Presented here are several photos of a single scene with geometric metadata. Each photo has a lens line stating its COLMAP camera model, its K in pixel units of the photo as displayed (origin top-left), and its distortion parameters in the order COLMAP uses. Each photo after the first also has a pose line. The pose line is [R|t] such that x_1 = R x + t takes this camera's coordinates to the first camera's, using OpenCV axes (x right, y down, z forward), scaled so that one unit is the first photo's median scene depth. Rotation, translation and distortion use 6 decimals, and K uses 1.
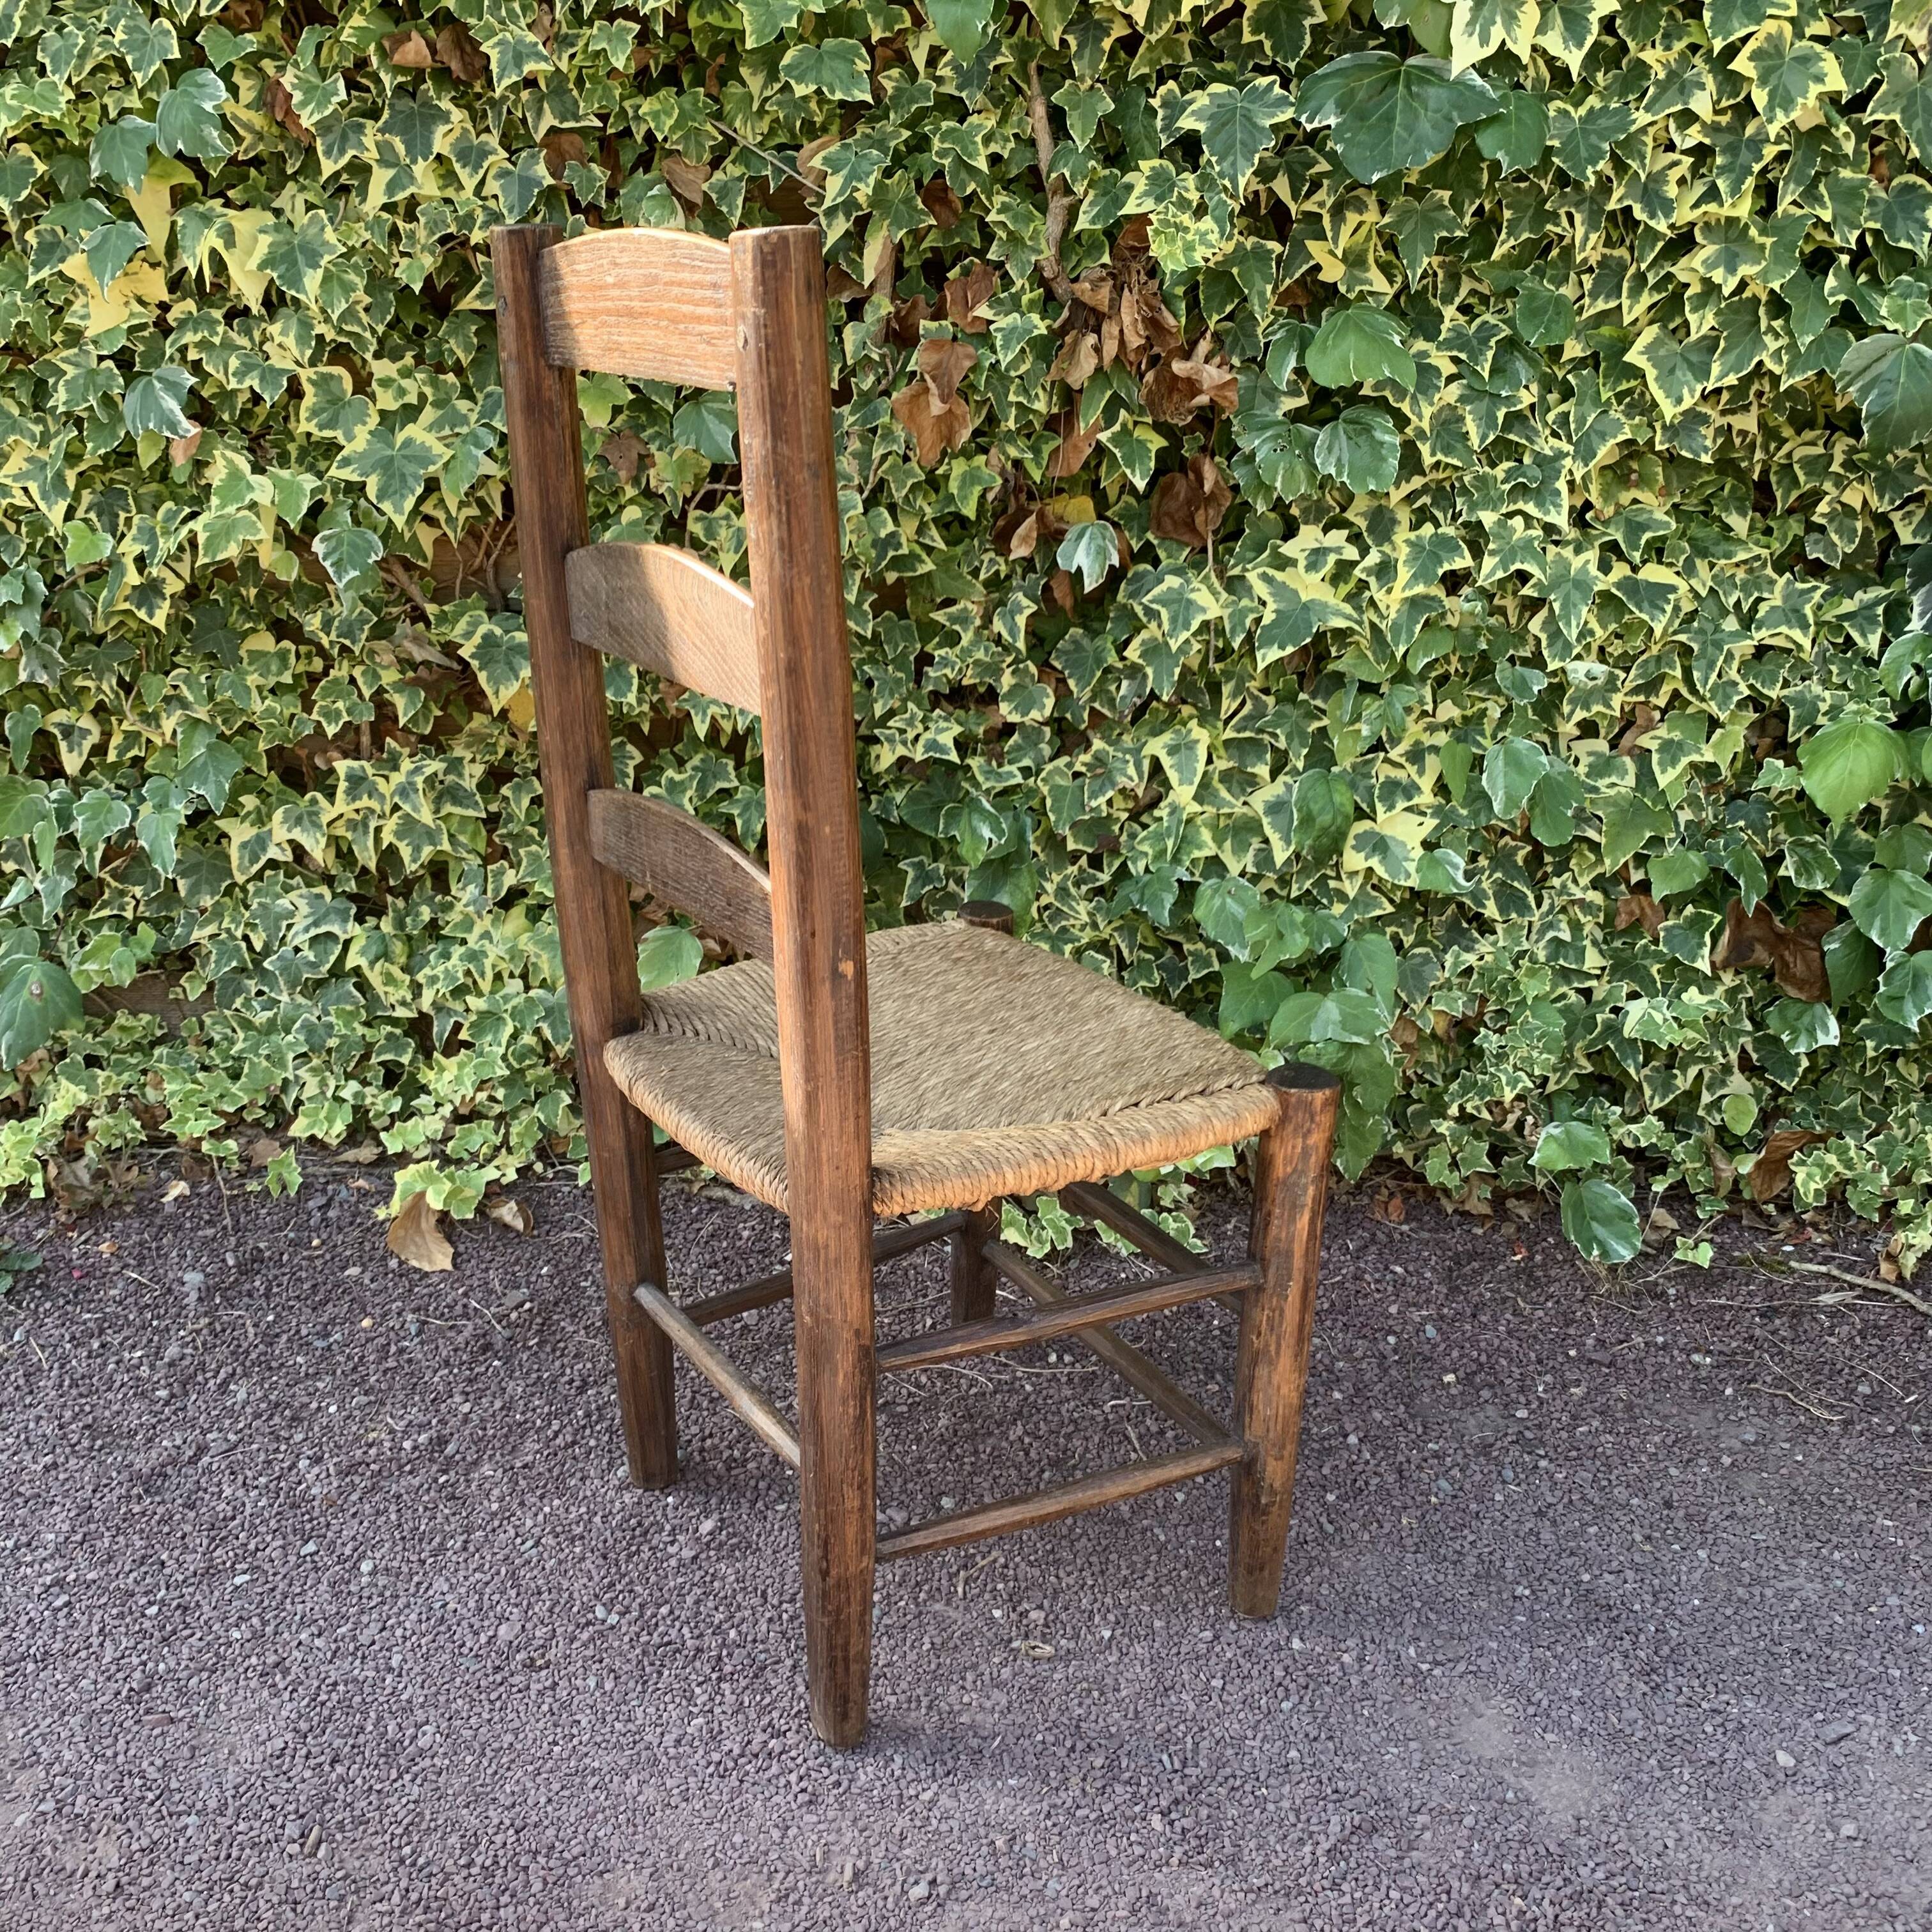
lens RADIAL K [[1979.5, 0, 945.1], [0, 1979.5, 1004.9], [0, 0, 1]] dist [0.004550, 0.000000]
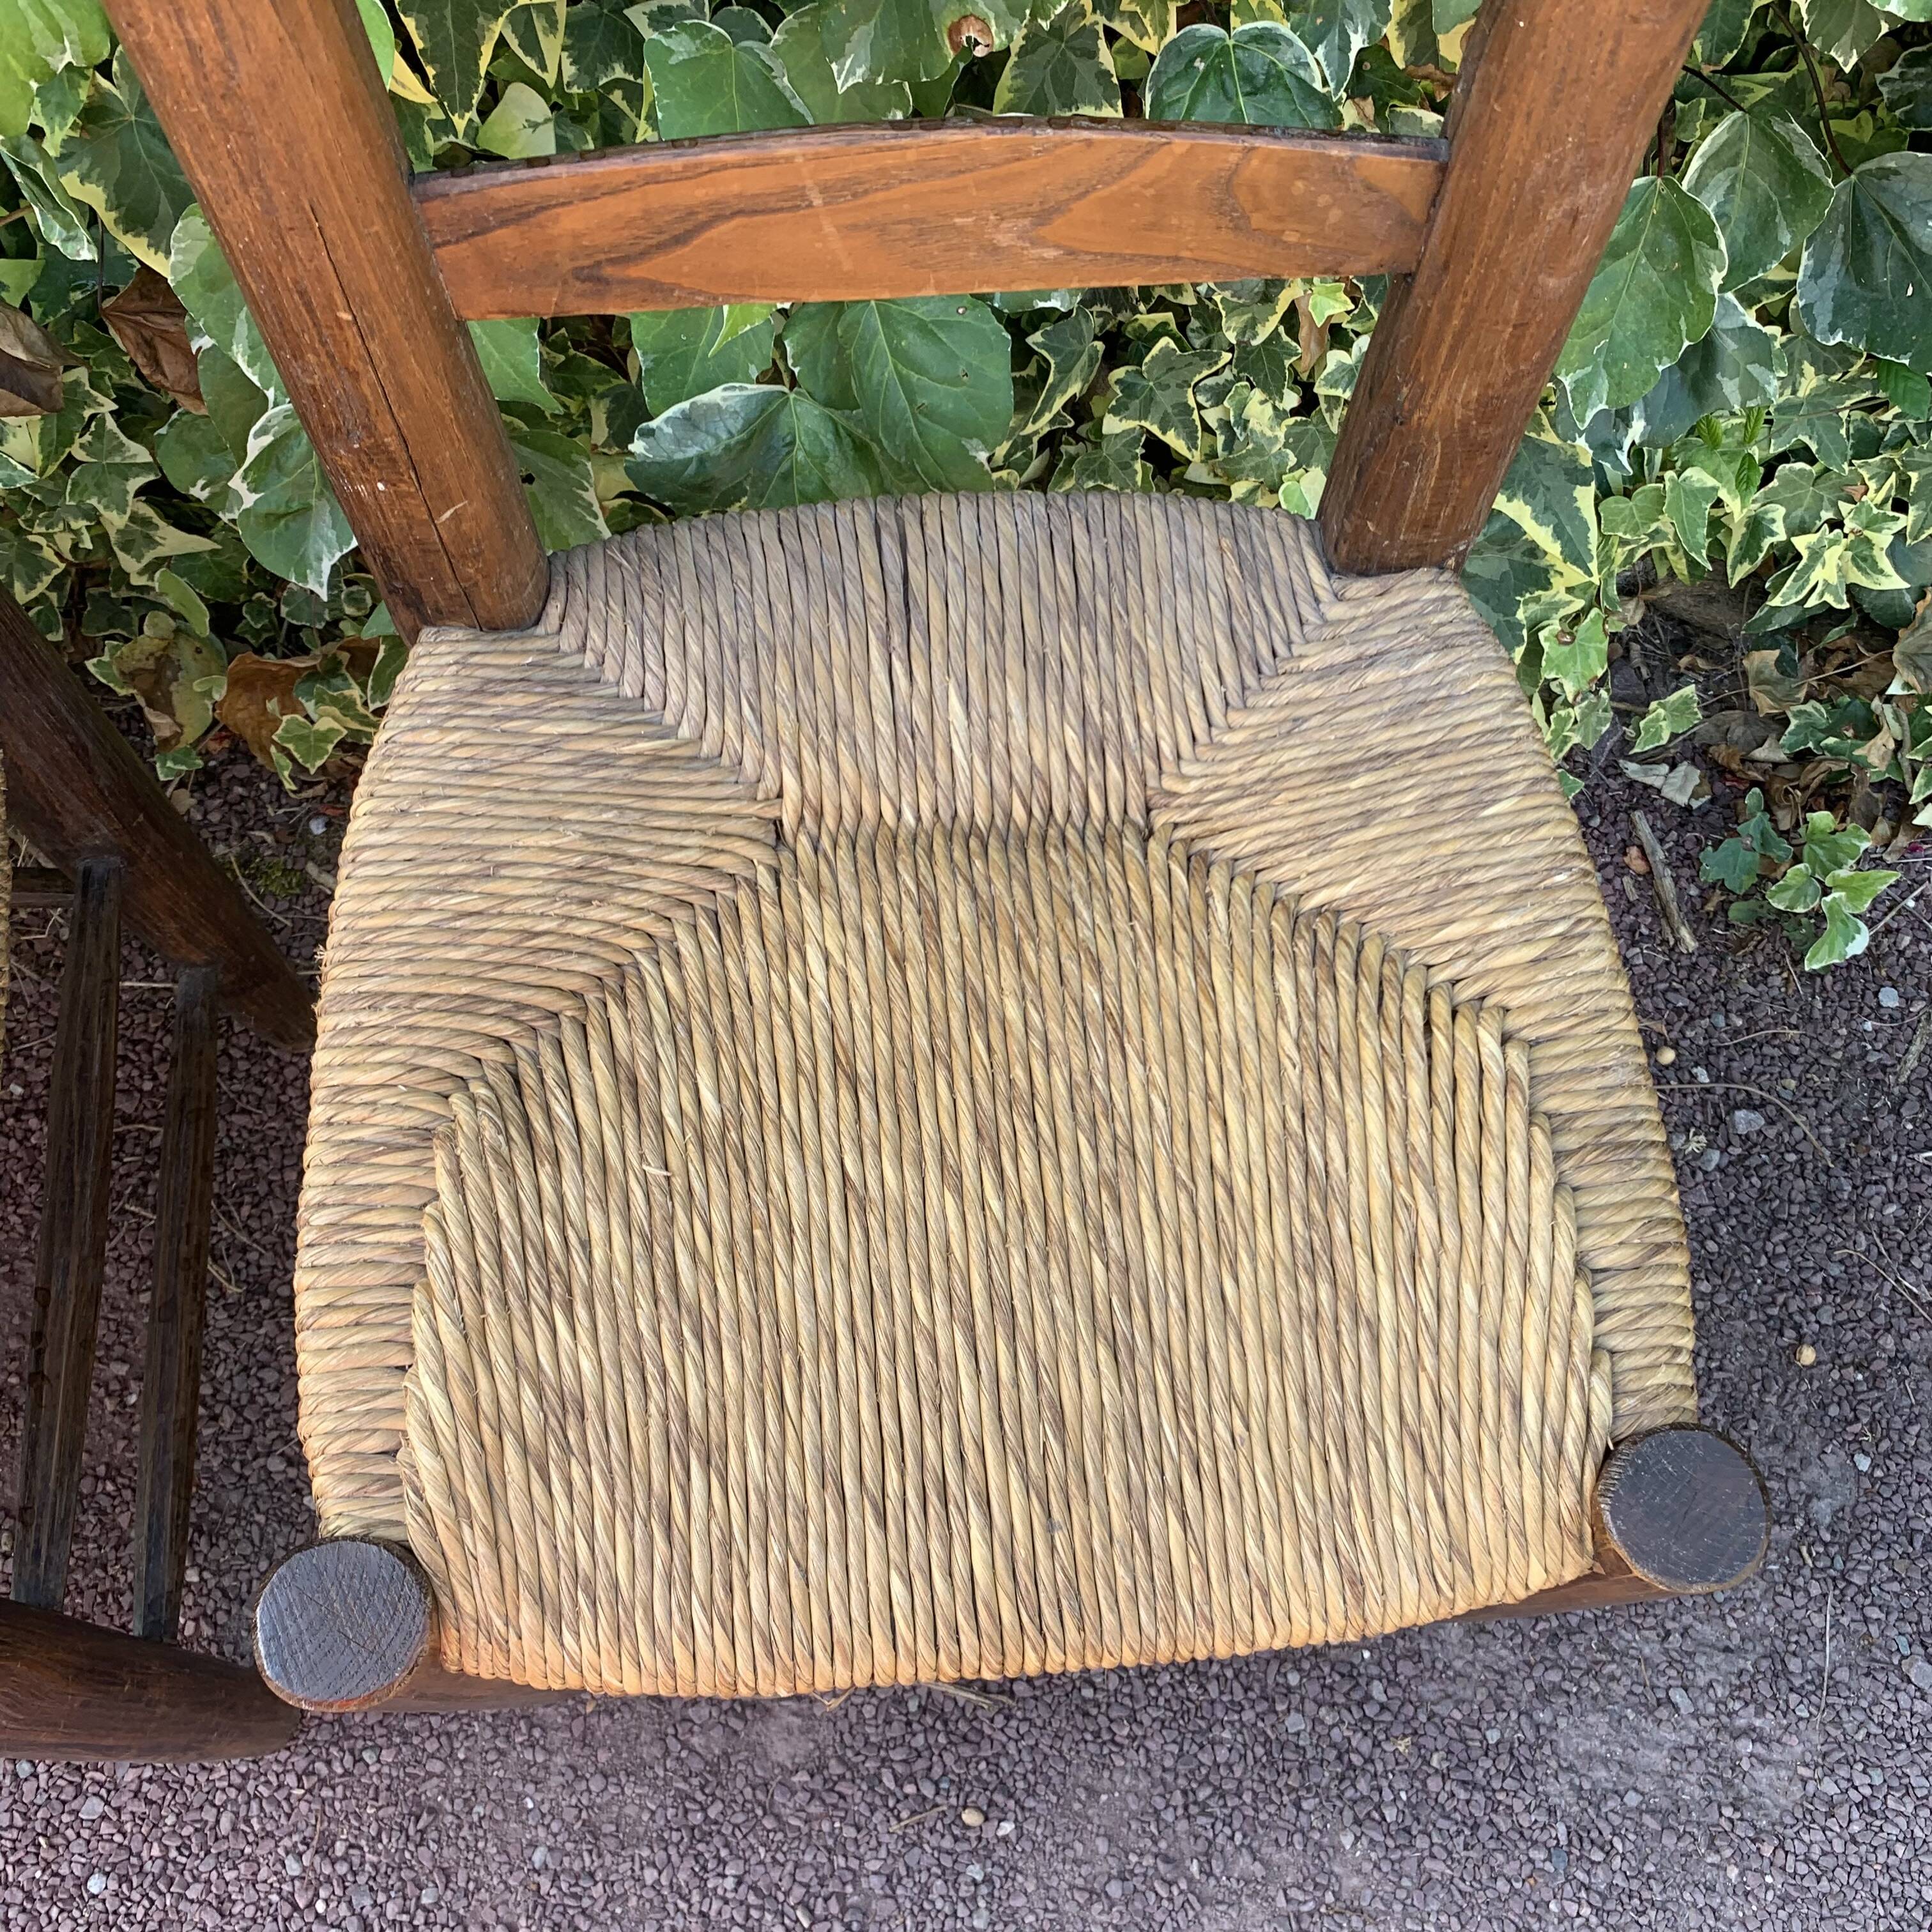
lens RADIAL K [[1979.5, 0, 986.5], [0, 1979.5, 980.0], [0, 0, 1]] dist [0.004550, 0.000000]
pose [[0.992861, -0.103316, 0.059611, 0.608096], [0.030246, 0.701488, 0.712039, -0.254454], [-0.115382, -0.705153, 0.699605, 0.587059]]
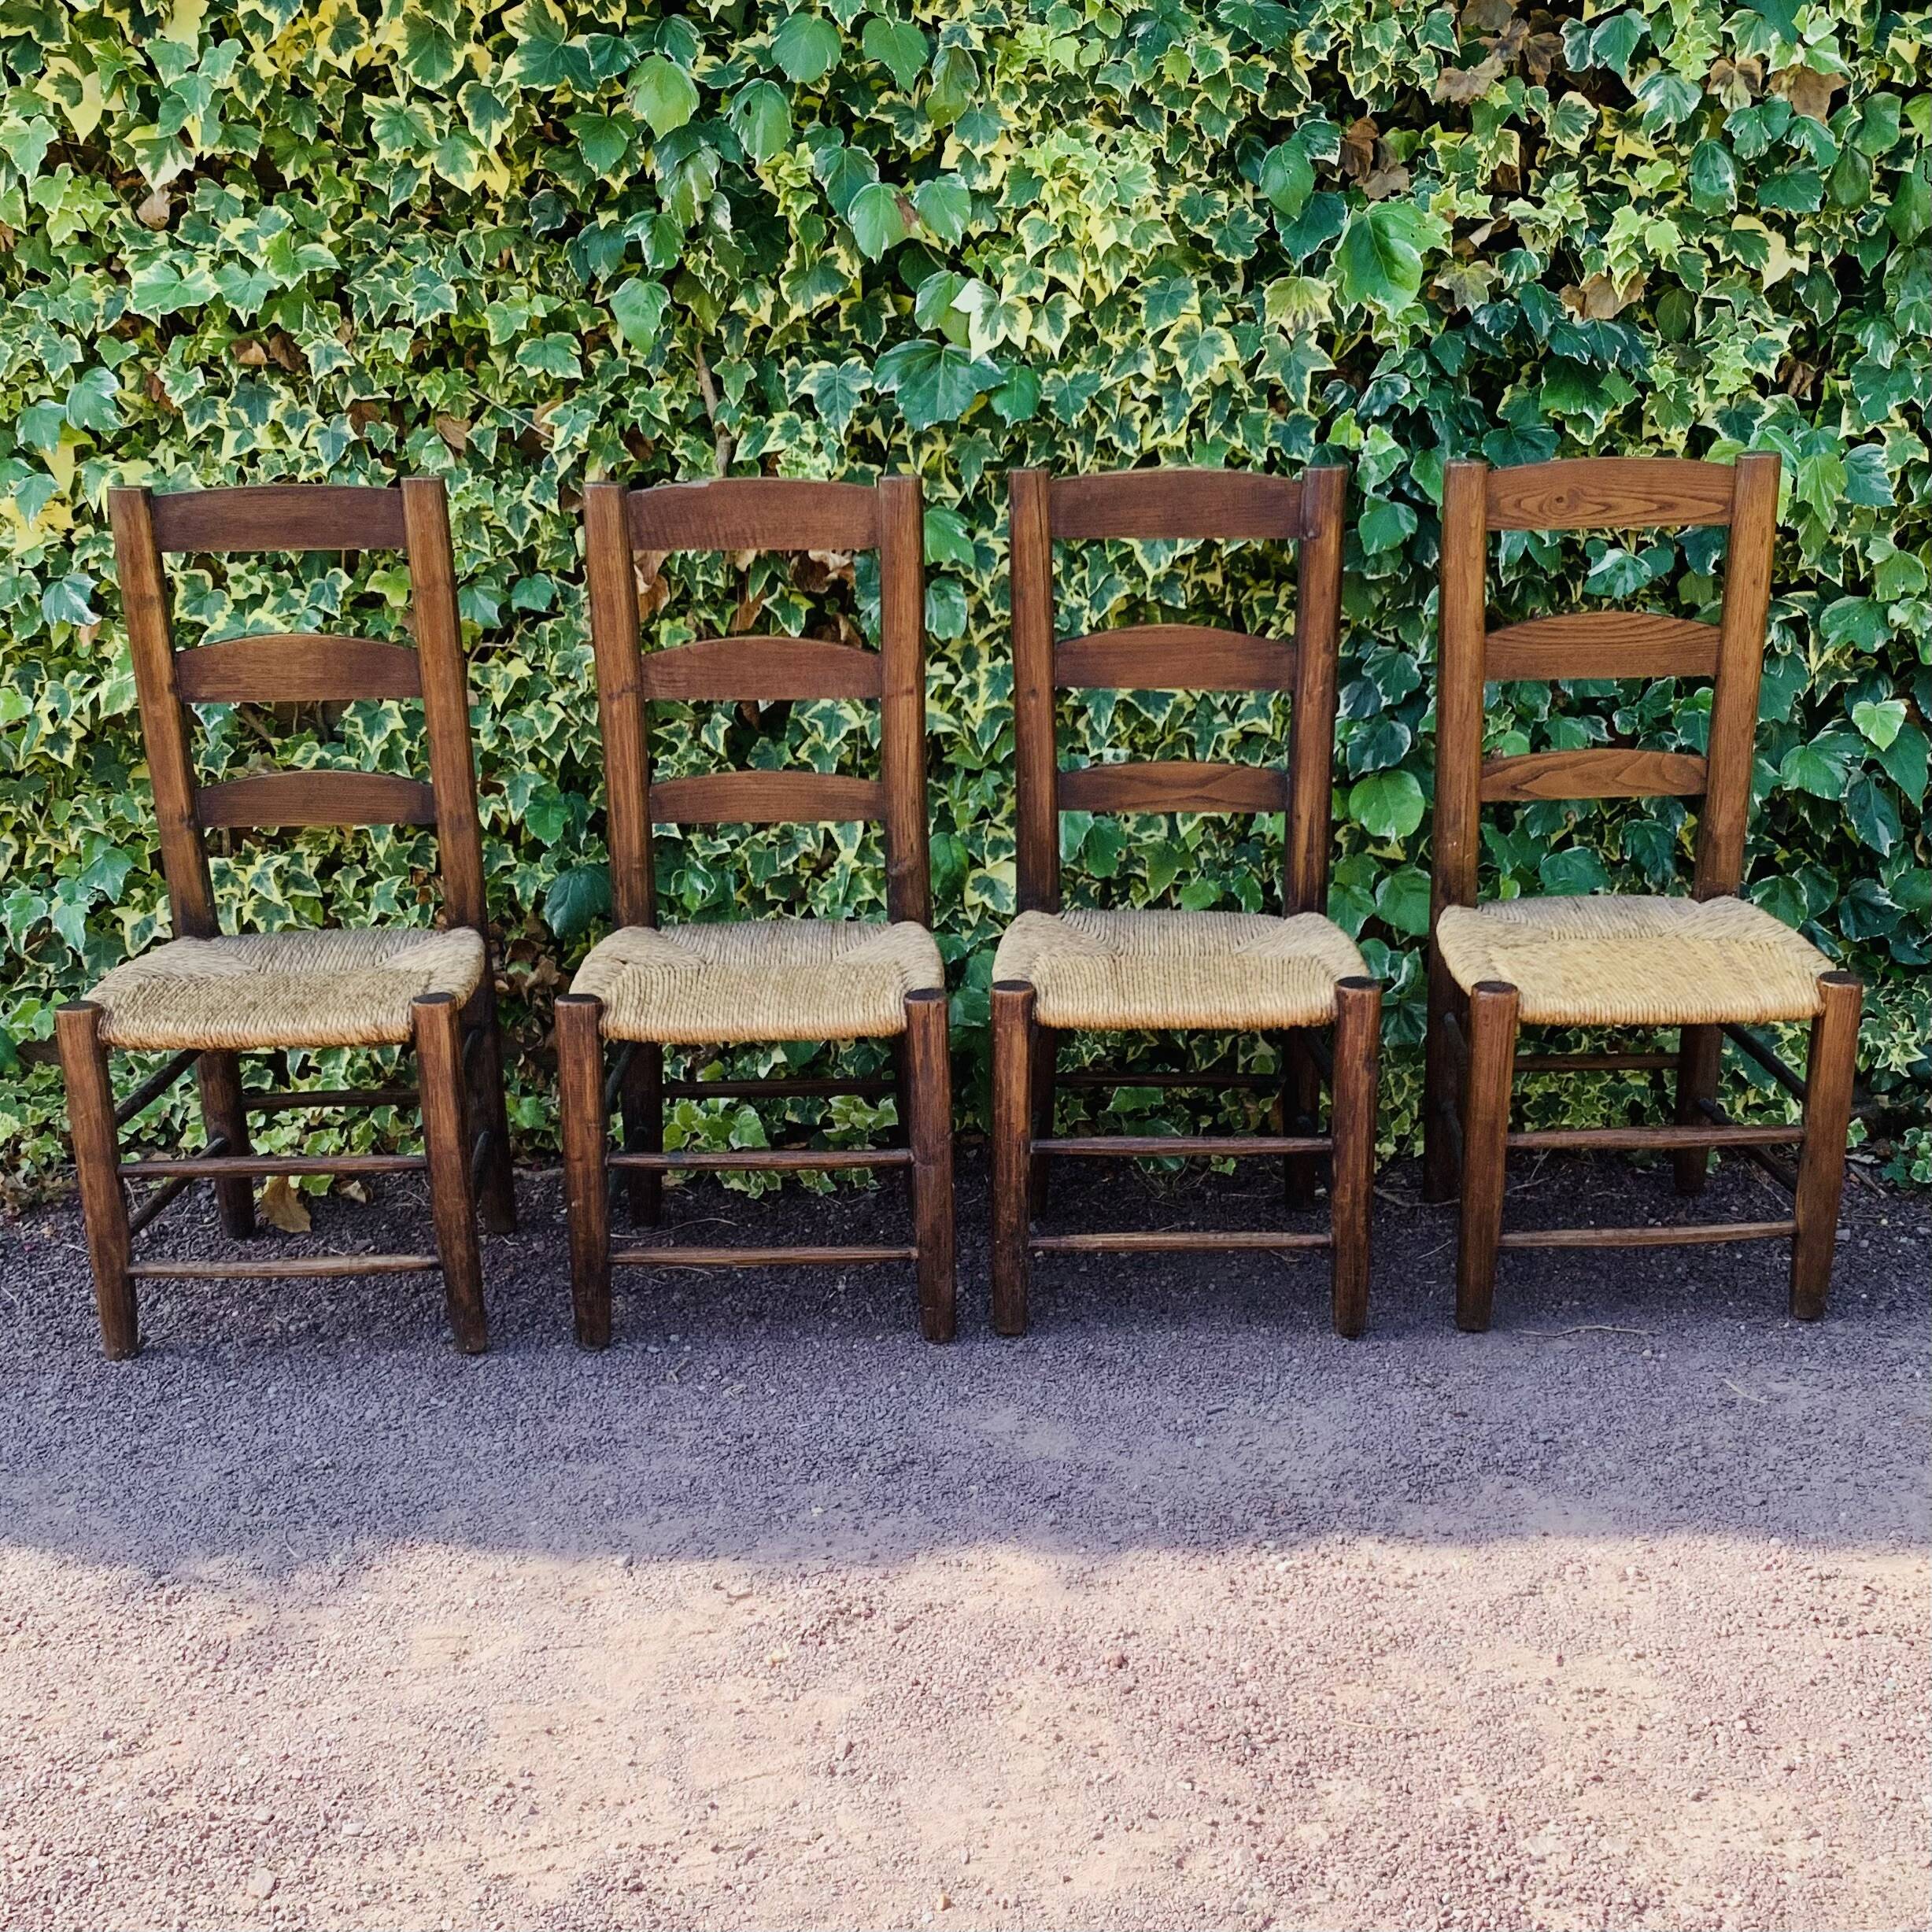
lens RADIAL K [[2412.2, 0, 1046.3], [0, 2412.2, 1078.5], [0, 0, 1]] dist [-0.000301, 0.000000]
pose [[0.995434, -0.050386, 0.081072, 0.123000], [0.053403, 0.997942, -0.035491, 0.120267], [-0.079117, 0.039658, 0.996076, -0.701109]]
